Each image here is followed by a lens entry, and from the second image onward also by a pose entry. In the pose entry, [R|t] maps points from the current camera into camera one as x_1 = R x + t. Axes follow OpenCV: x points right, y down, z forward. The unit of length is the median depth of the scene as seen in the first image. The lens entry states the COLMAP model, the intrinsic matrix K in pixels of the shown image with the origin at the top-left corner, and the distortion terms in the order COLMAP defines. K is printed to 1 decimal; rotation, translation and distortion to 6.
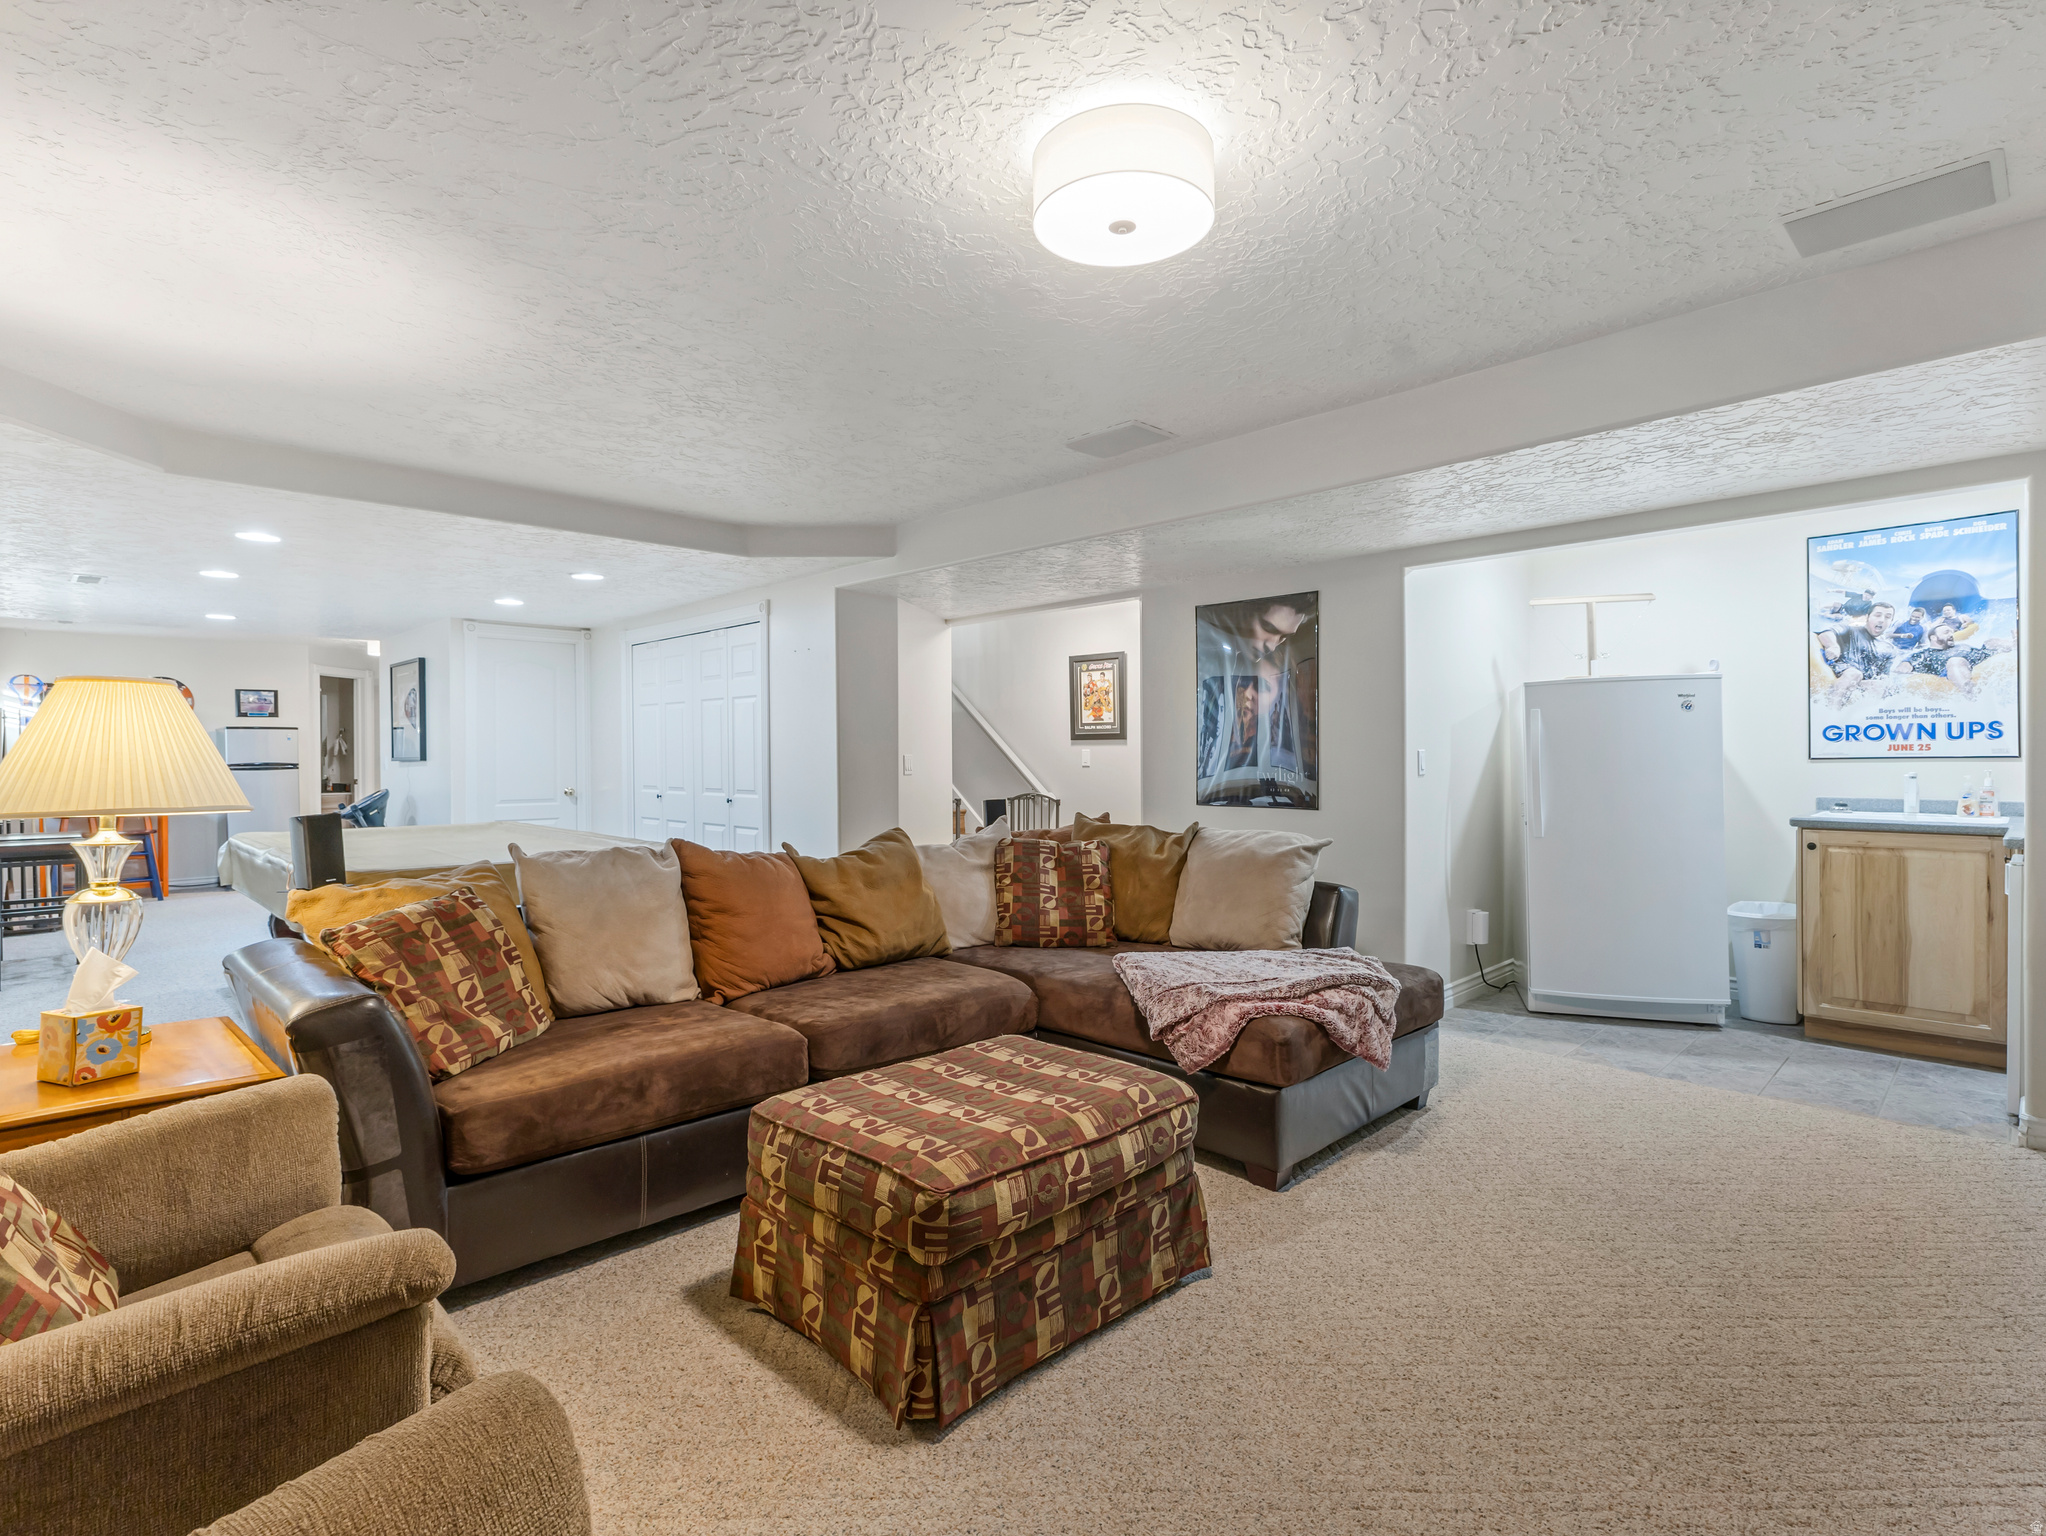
lens RADIAL K [[1002.8, 0, 1020.0], [0, 1002.8, 764.9], [0, 0, 1]] dist [0.010808, -0.001257]
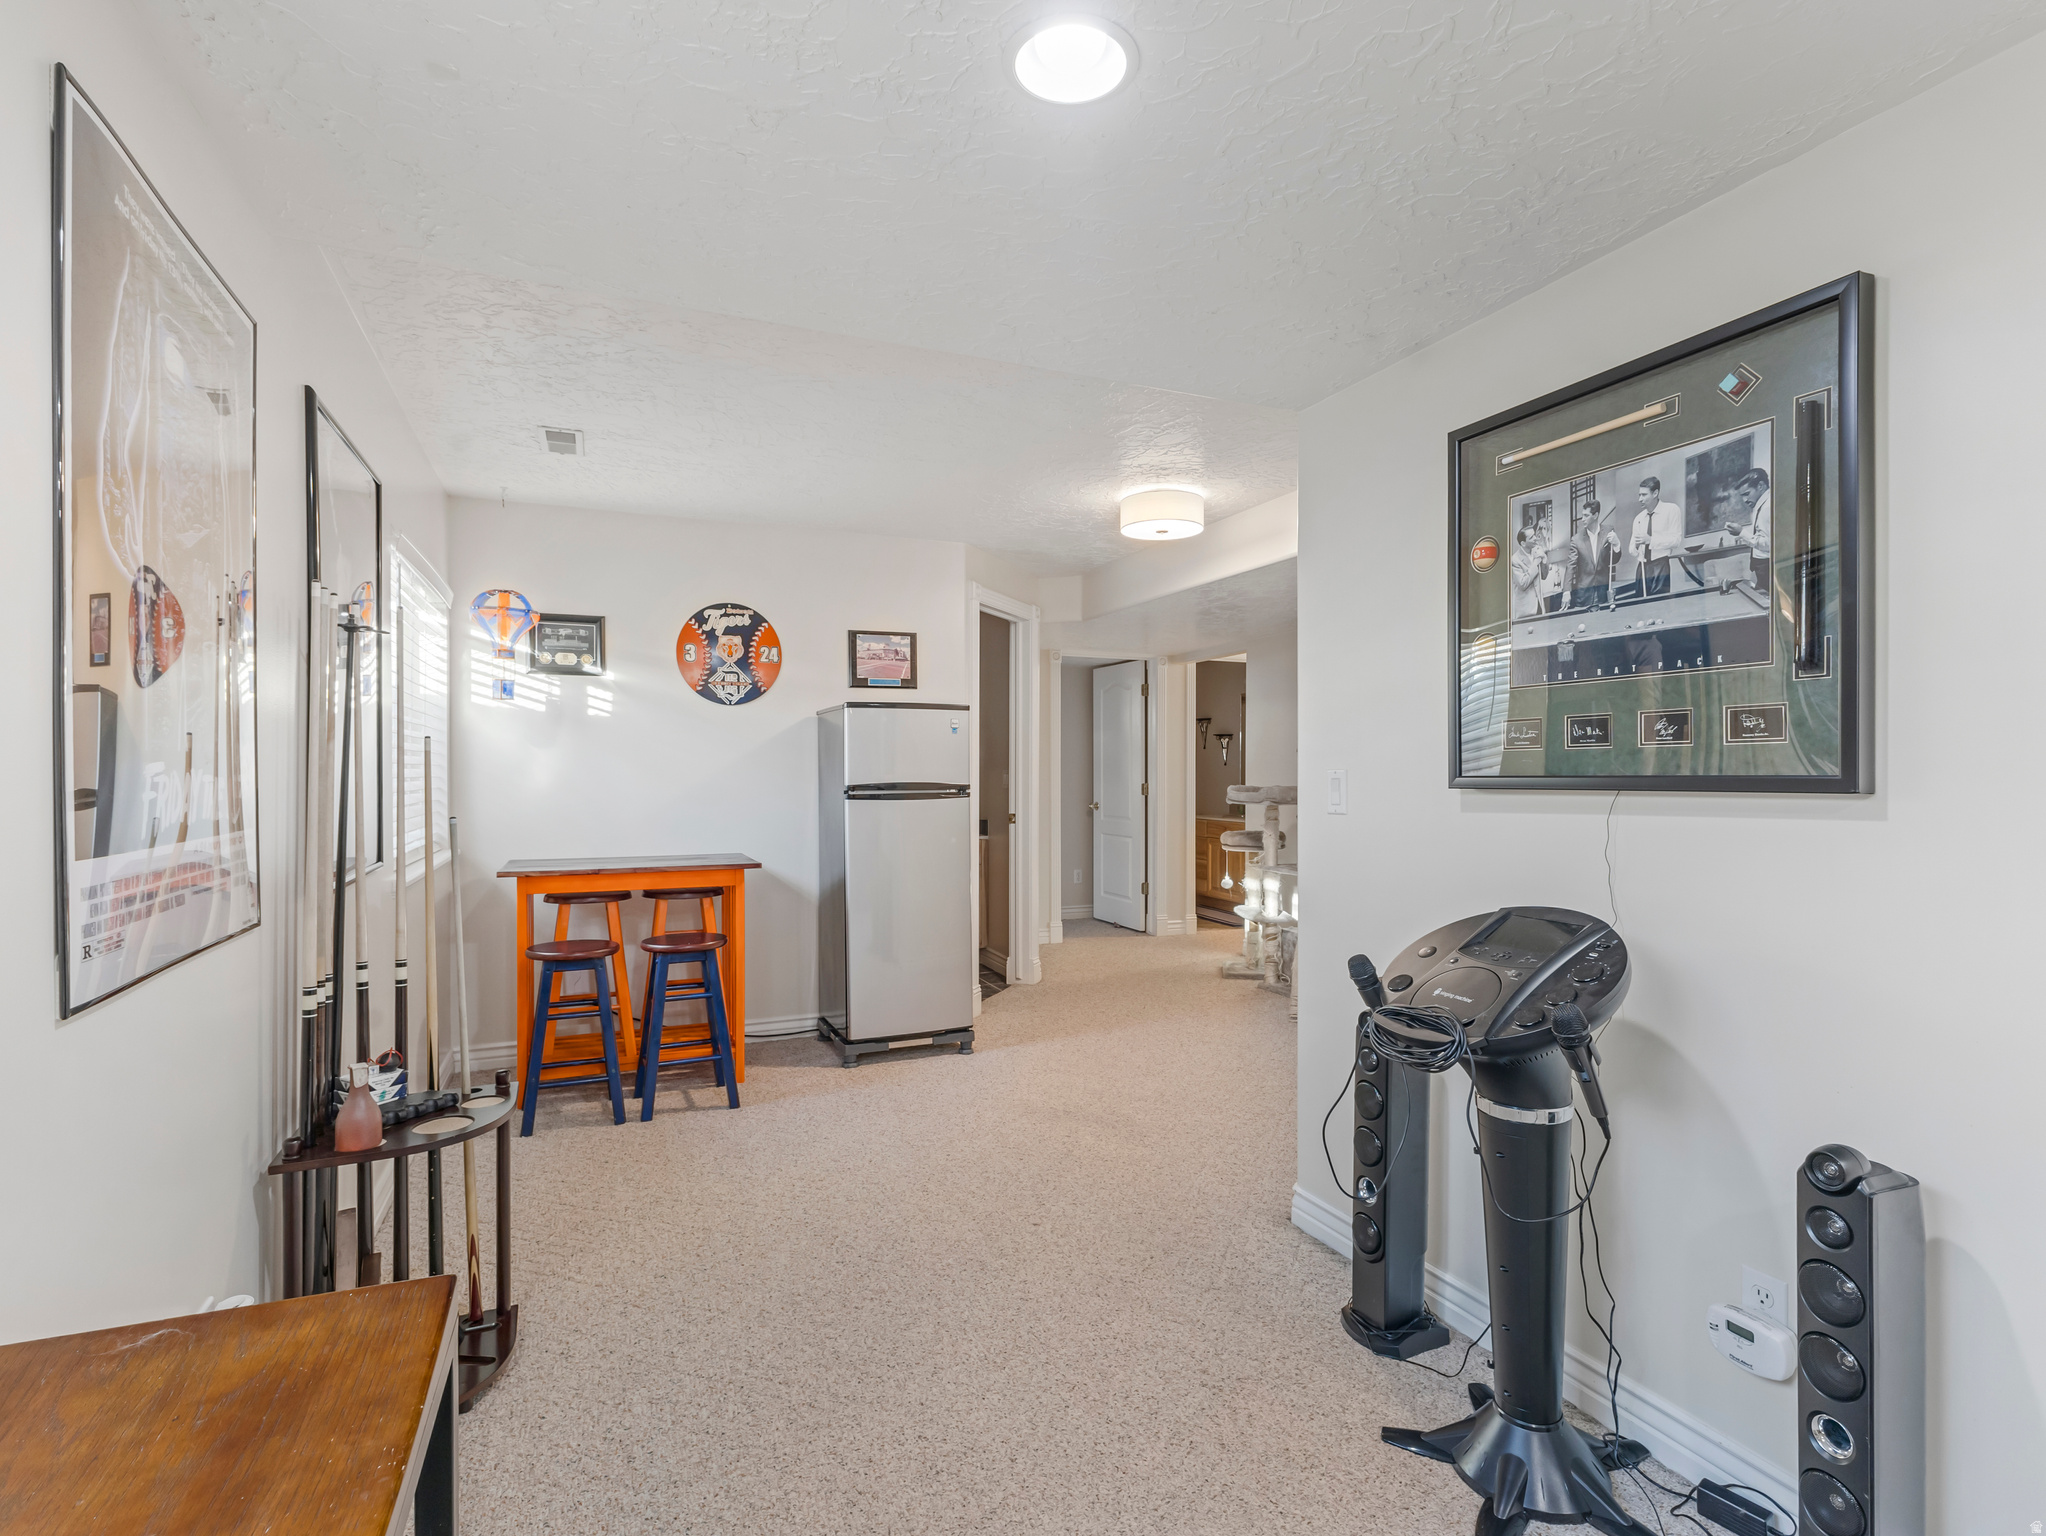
lens RADIAL K [[1002.8, 0, 1026.1], [0, 1002.8, 776.0], [0, 0, 1]] dist [0.010808, -0.001257]
pose [[0.934682, 0.007200, -0.355411, -0.526071], [-0.009510, 0.999943, -0.004753, -0.003566], [0.355357, 0.007823, 0.934698, 0.579886]]
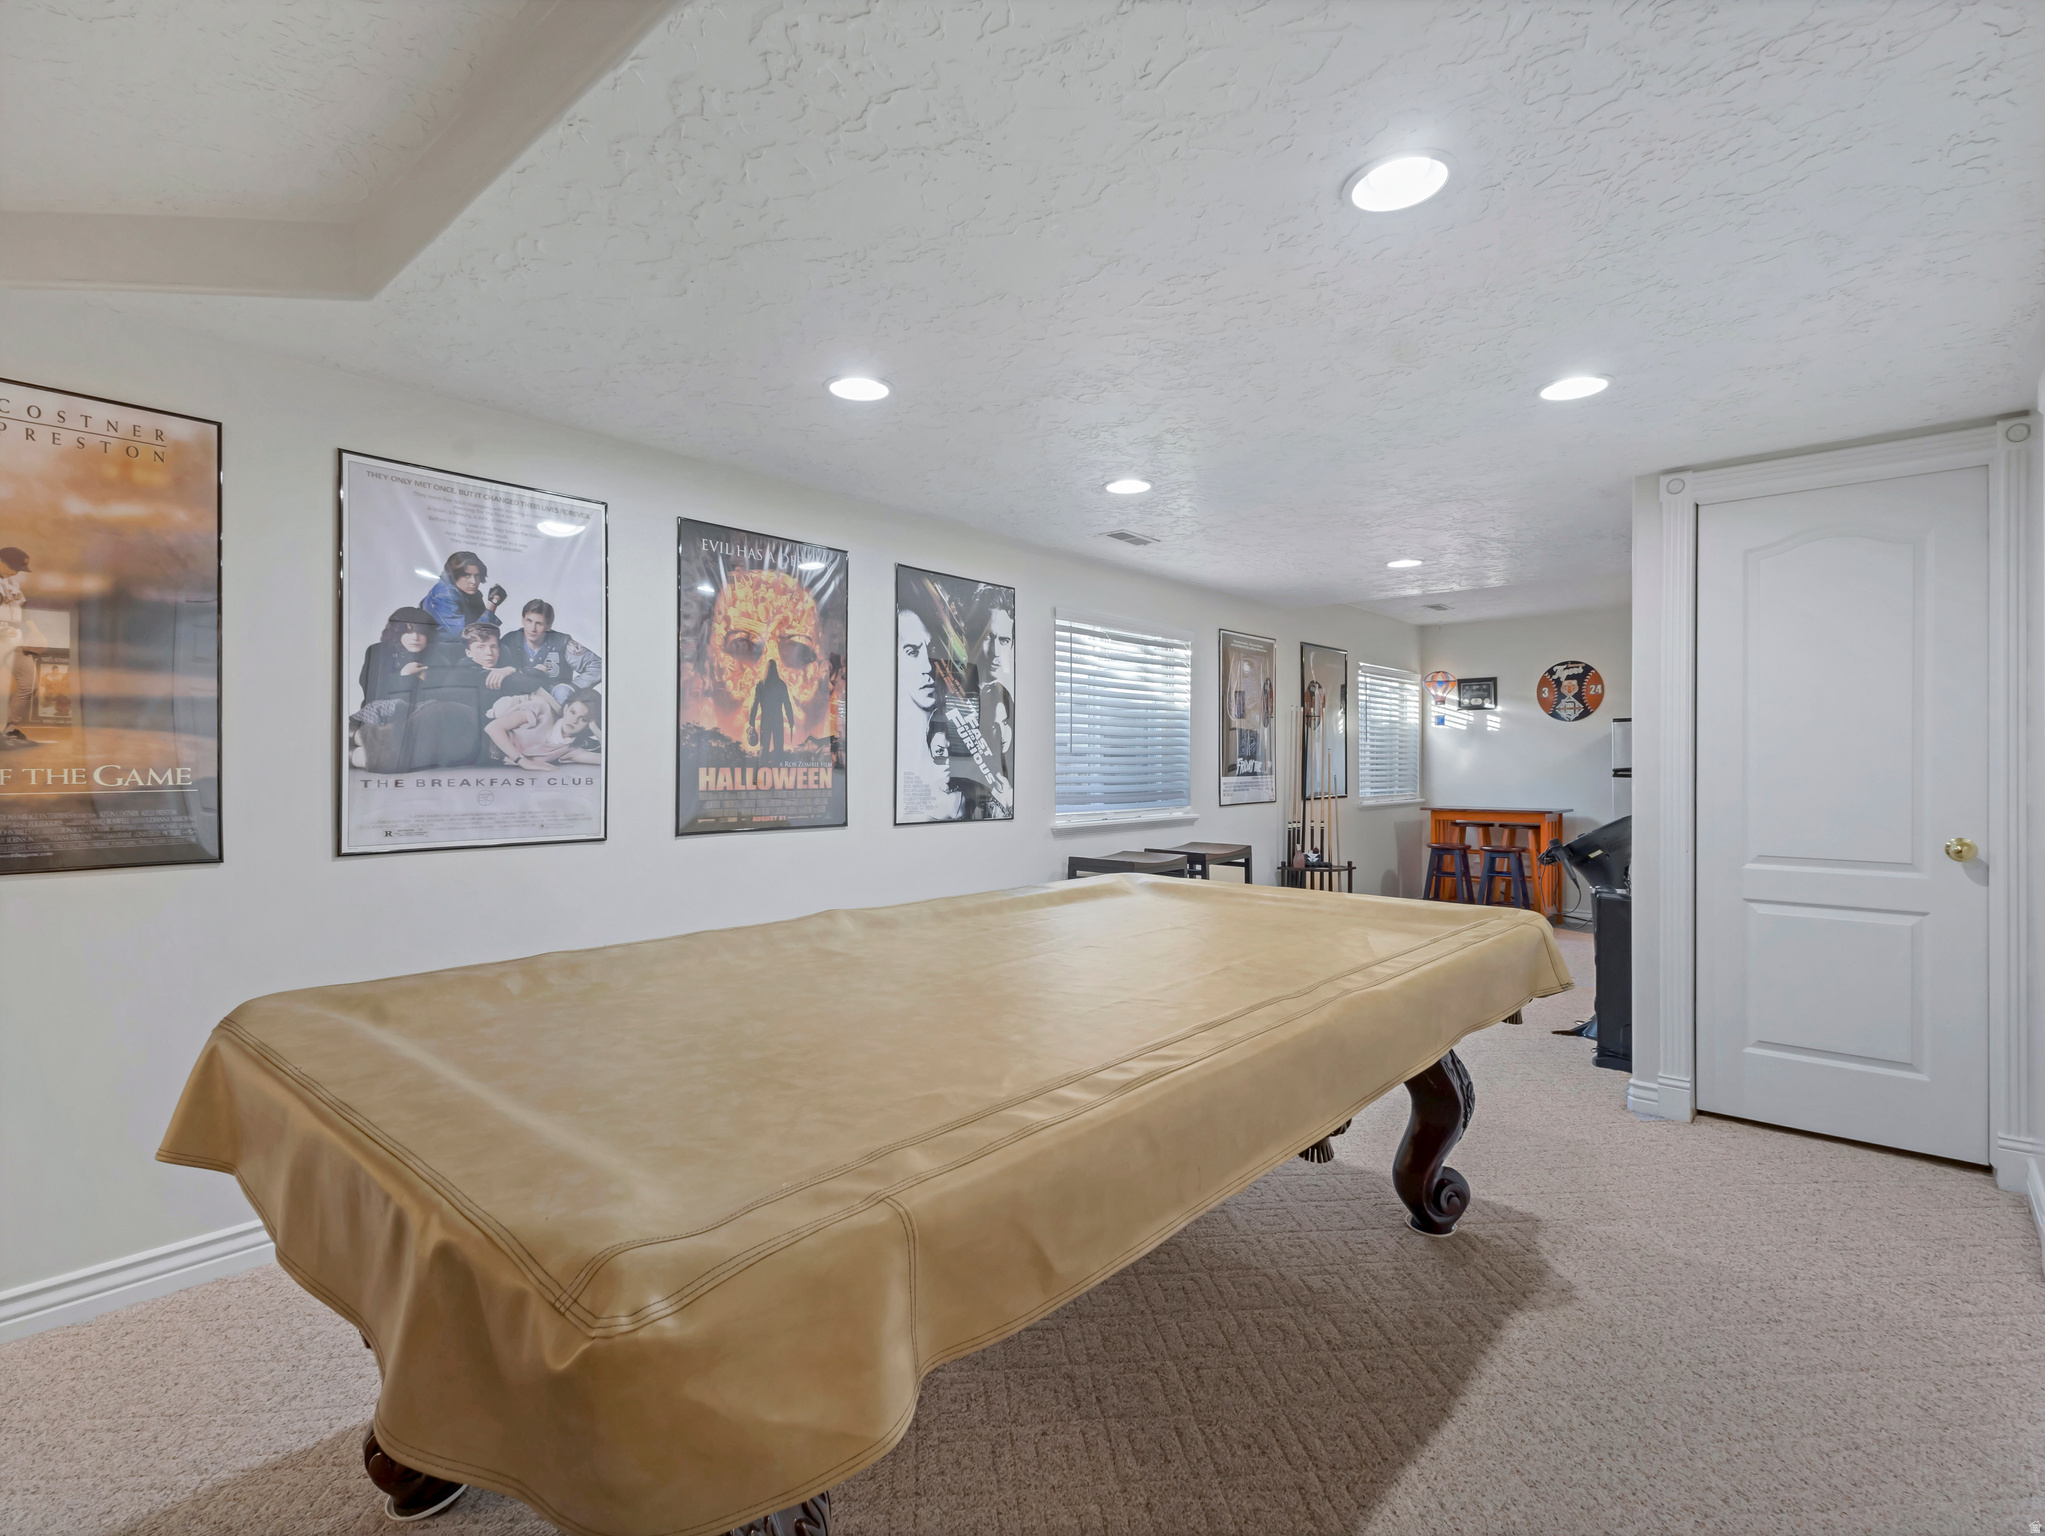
lens RADIAL K [[1002.3, 0, 1025.0], [0, 1002.3, 763.3], [0, 0, 1]] dist [0.010808, -0.001257]
pose [[0.066401, 0.008206, -0.997759, -0.071990], [-0.015028, 0.999861, 0.007223, -0.003909], [0.997680, 0.014515, 0.066515, 0.491274]]
